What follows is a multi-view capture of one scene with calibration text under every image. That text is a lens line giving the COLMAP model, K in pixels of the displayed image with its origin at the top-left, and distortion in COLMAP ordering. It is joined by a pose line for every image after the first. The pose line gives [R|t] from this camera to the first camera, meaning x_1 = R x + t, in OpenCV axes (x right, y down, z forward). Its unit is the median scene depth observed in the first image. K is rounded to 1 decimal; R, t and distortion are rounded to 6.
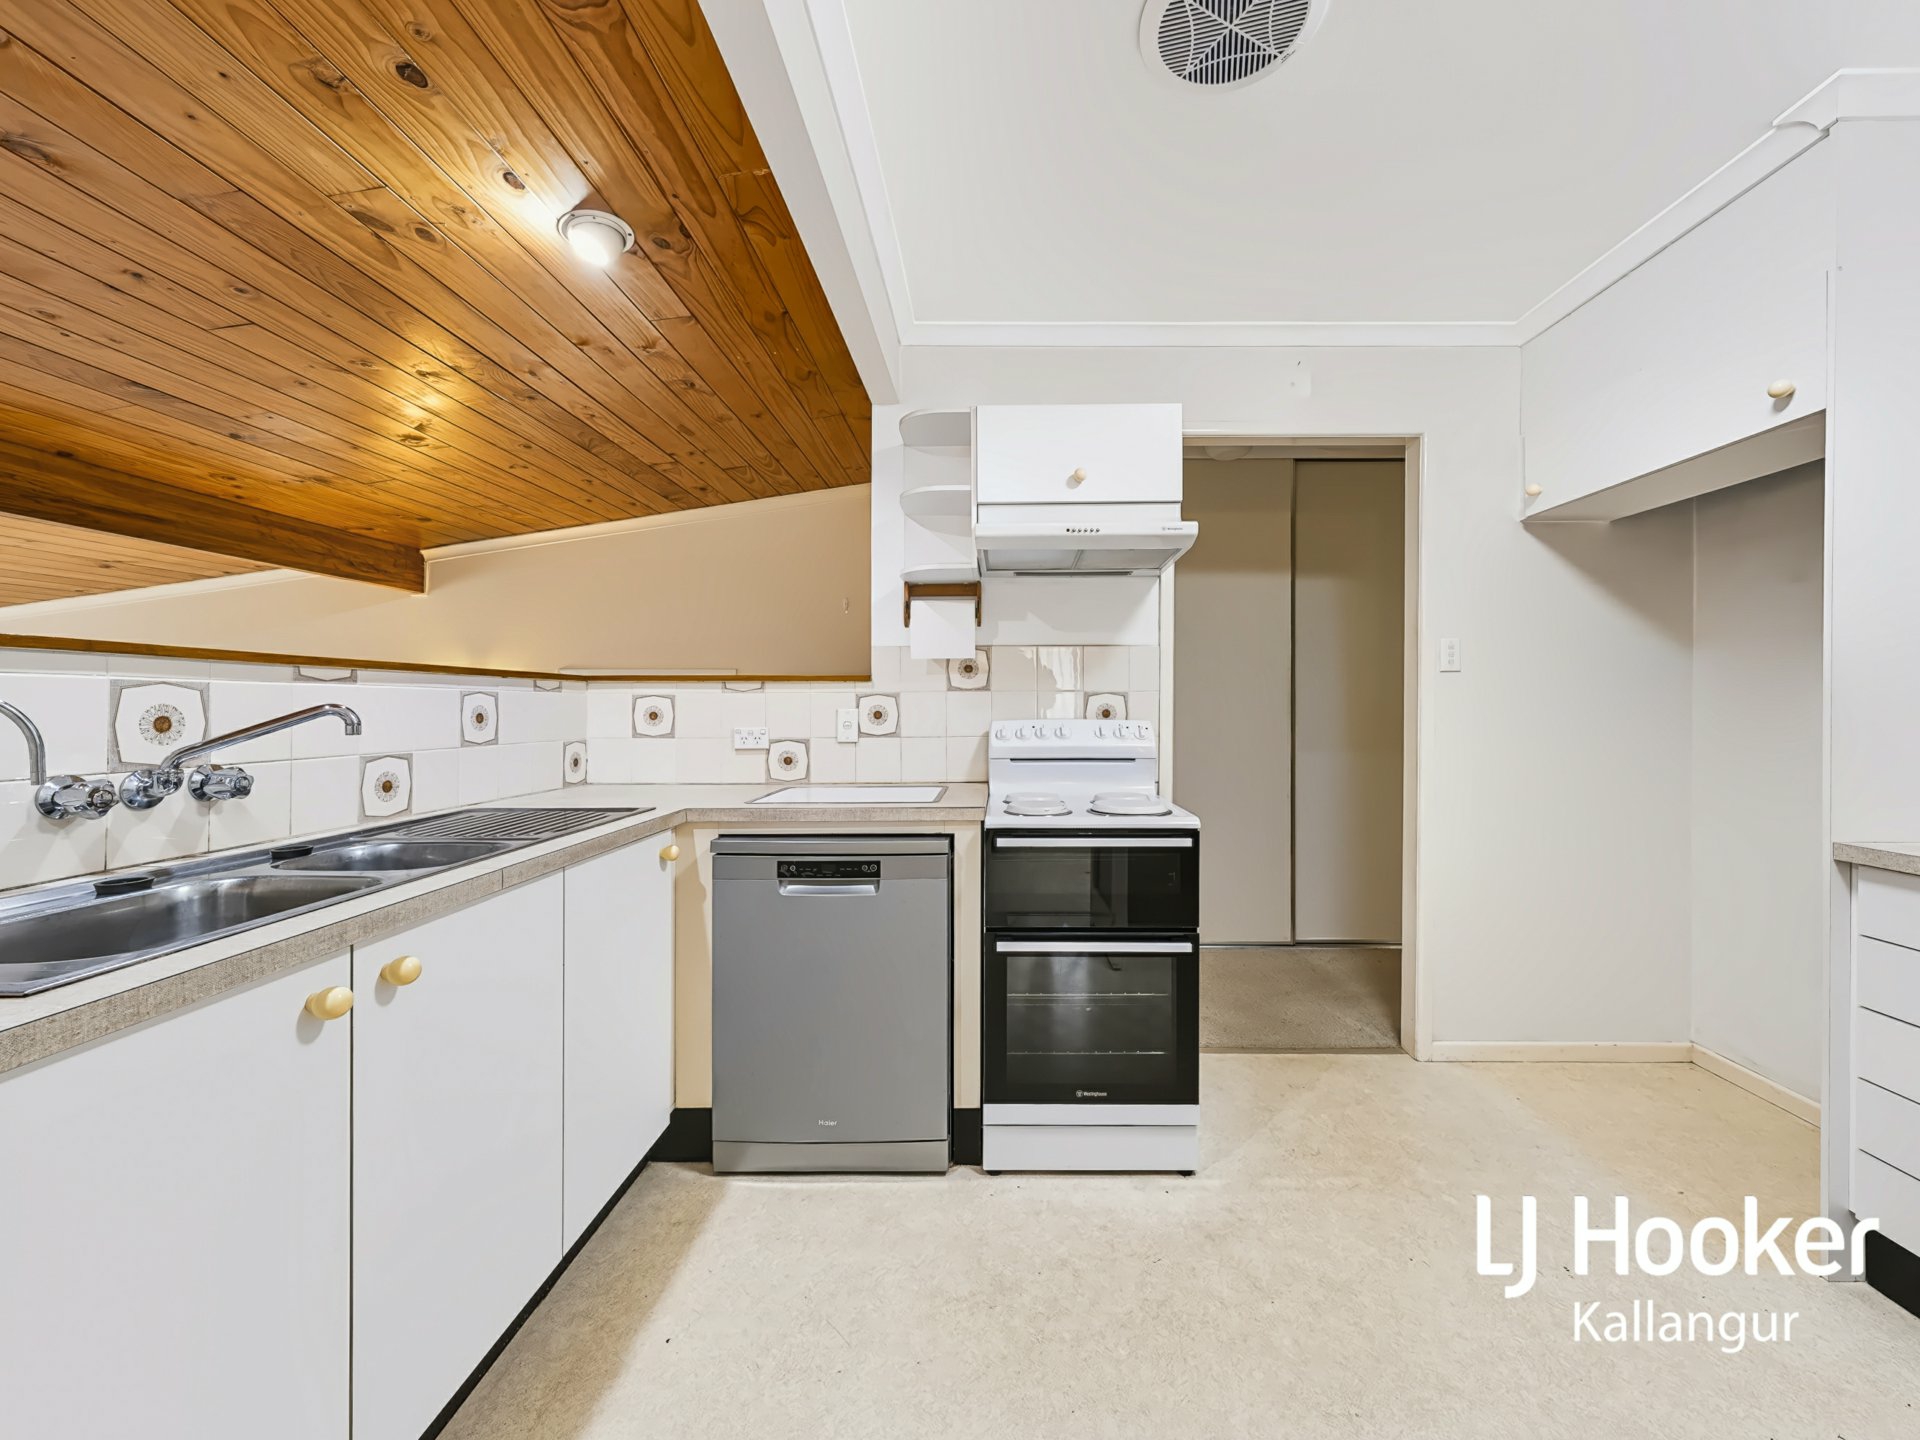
lens RADIAL K [[738.5, 0, 1003.1], [0, 738.5, 726.3], [0, 0, 1]] dist [-0.001532, -0.000043]
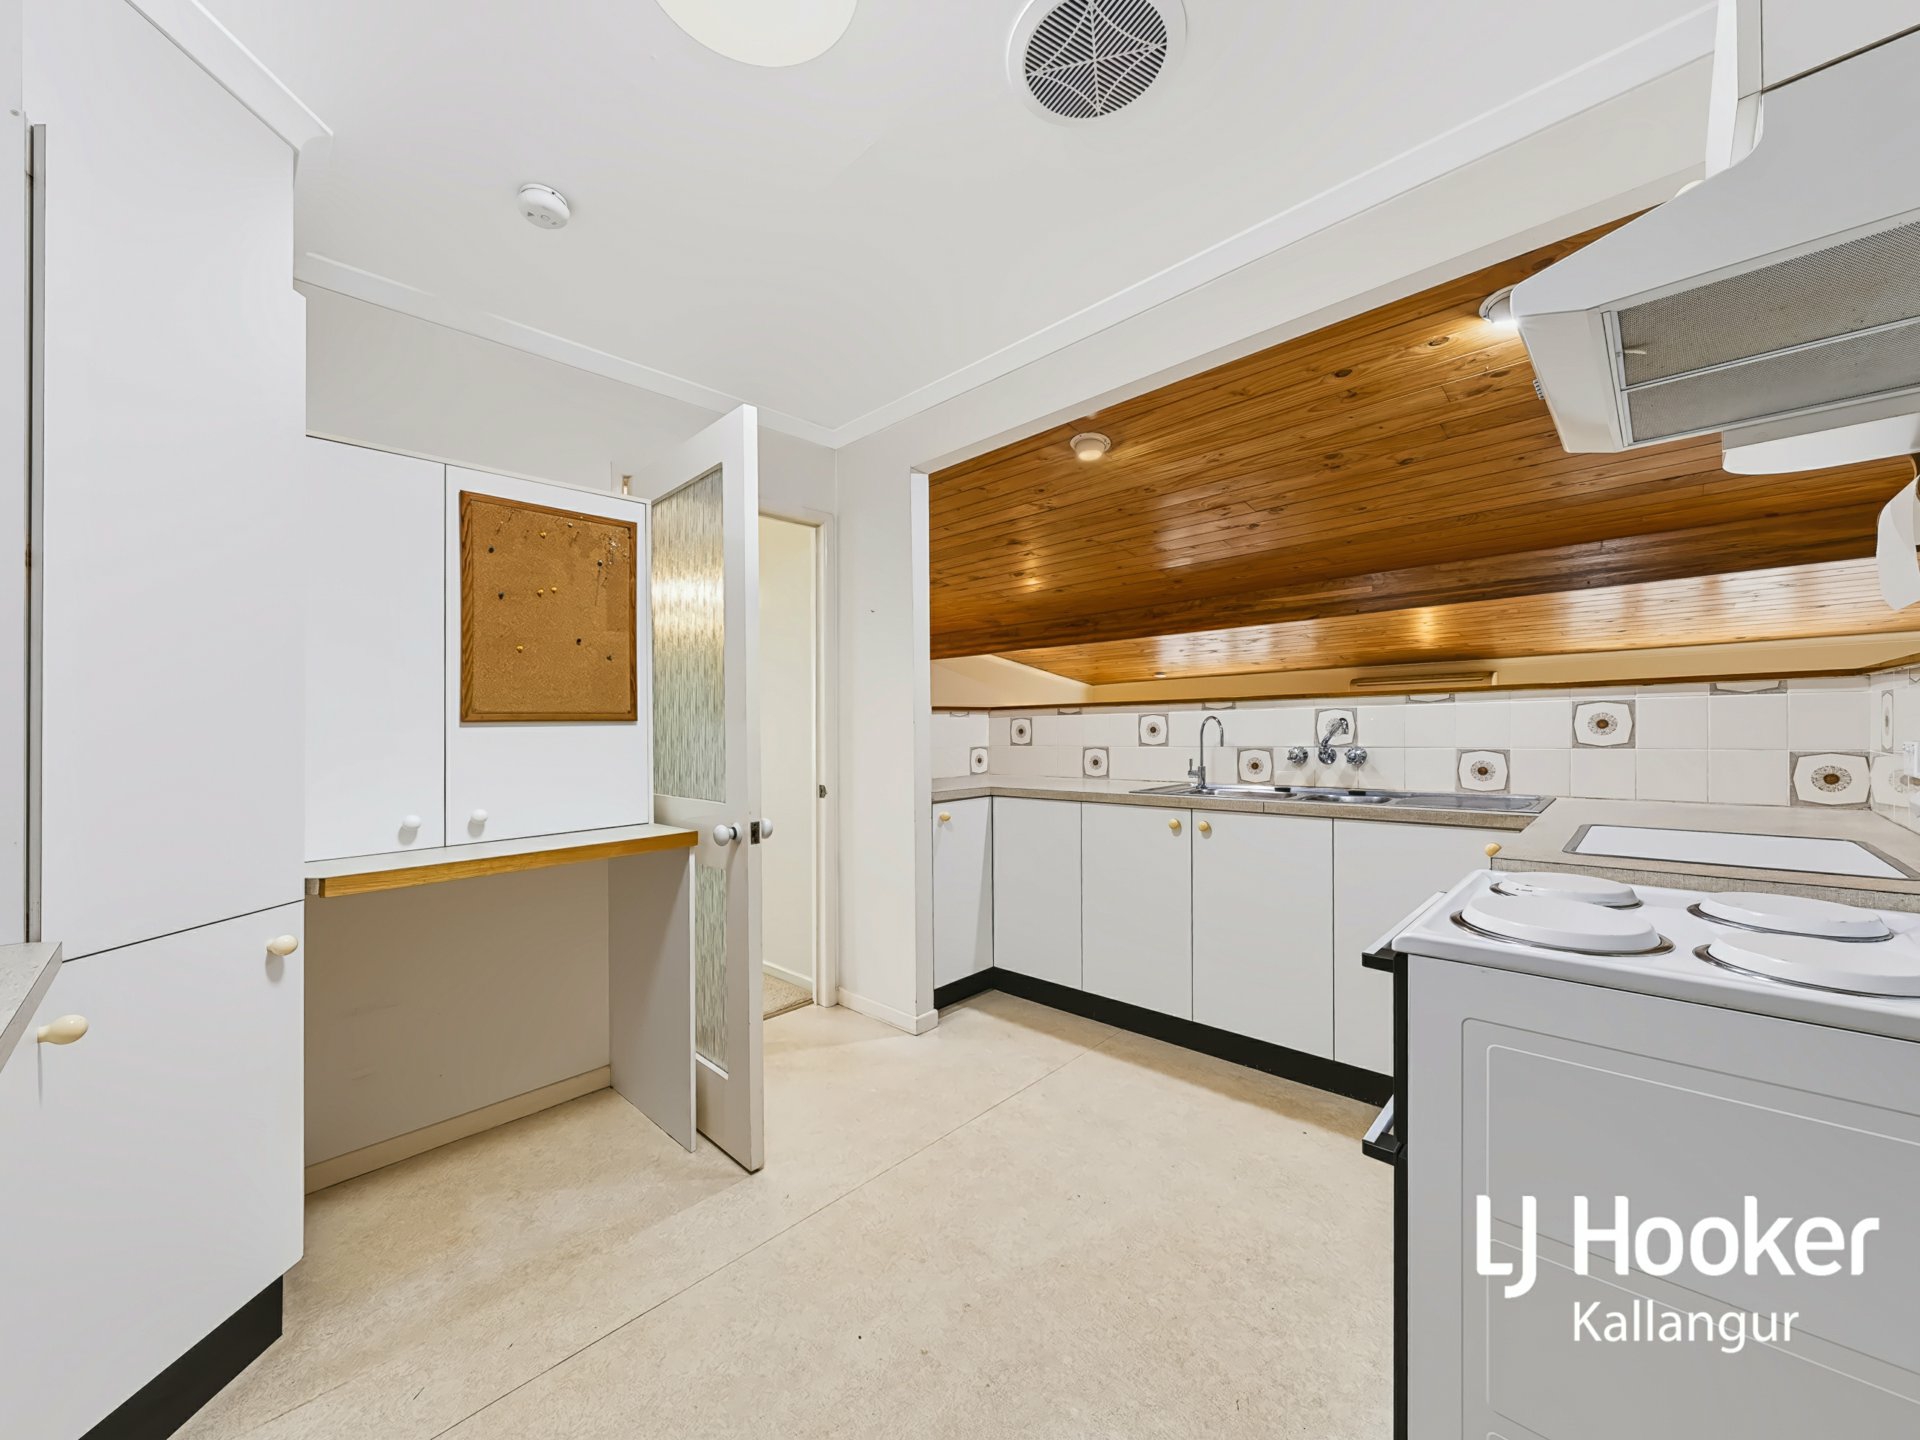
lens RADIAL K [[738.5, 0, 961.7], [0, 738.5, 716.5], [0, 0, 1]] dist [-0.001532, -0.000043]
pose [[-0.685907, 0.003567, -0.727681, 1.007537], [0.002481, 0.999994, 0.002563, -0.035309], [0.727685, -0.000047, -0.685911, 1.340008]]
